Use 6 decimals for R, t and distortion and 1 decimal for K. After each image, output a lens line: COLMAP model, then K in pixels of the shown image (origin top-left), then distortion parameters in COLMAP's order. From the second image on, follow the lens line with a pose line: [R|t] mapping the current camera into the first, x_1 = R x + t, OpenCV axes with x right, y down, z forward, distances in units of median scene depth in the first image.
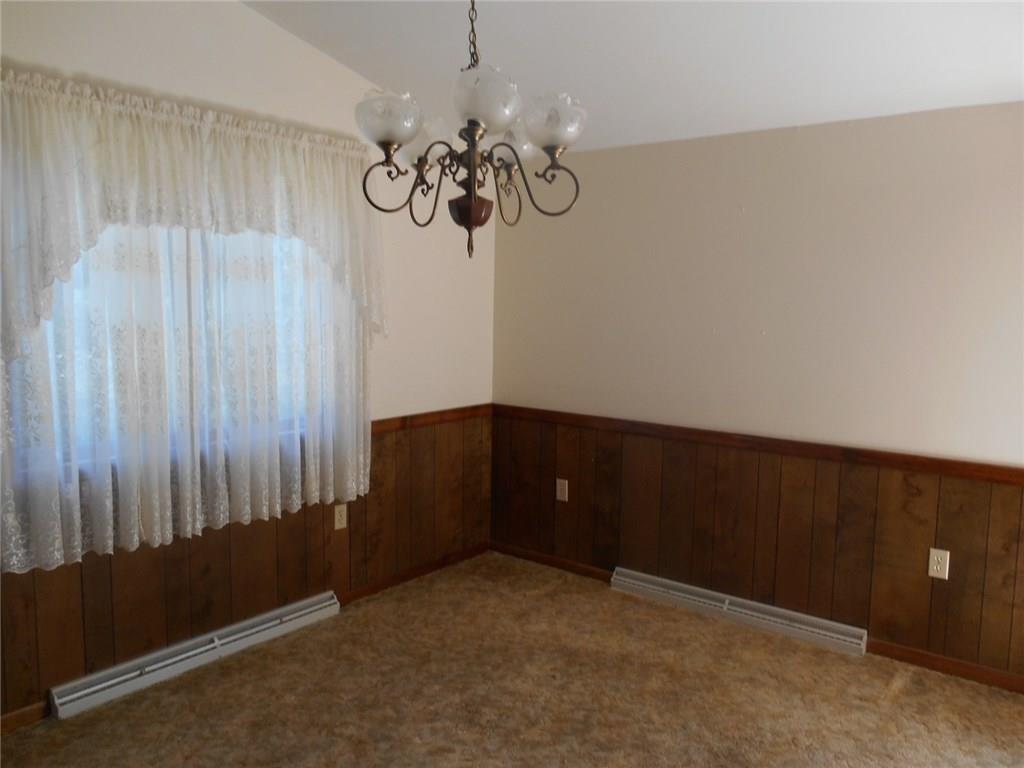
lens RADIAL K [[810.5, 0, 512.0], [0, 810.5, 384.0], [0, 0, 1]] dist [0.001900, 0.005957]
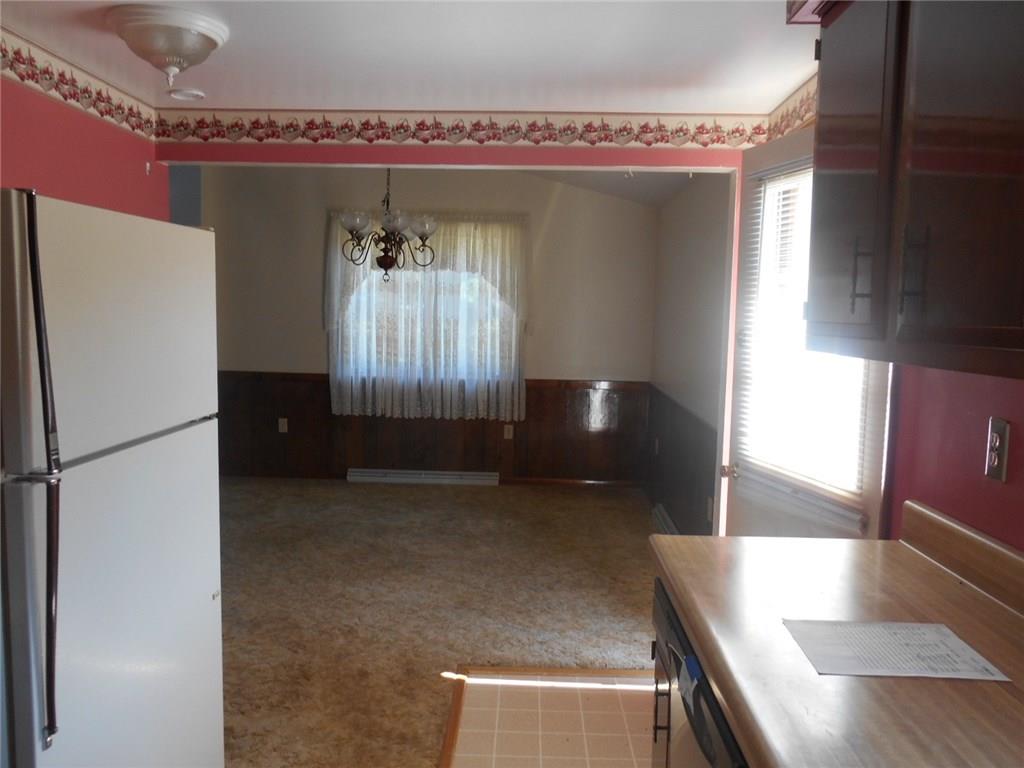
lens RADIAL K [[770.7, 0, 512.0], [0, 770.7, 384.0], [0, 0, 1]] dist [0.001379, 0.000981]
pose [[0.599980, 0.078488, -0.796156, 1.347659], [-0.098944, 0.994815, 0.023509, 0.027740], [0.793873, 0.064670, 0.604635, 0.003823]]
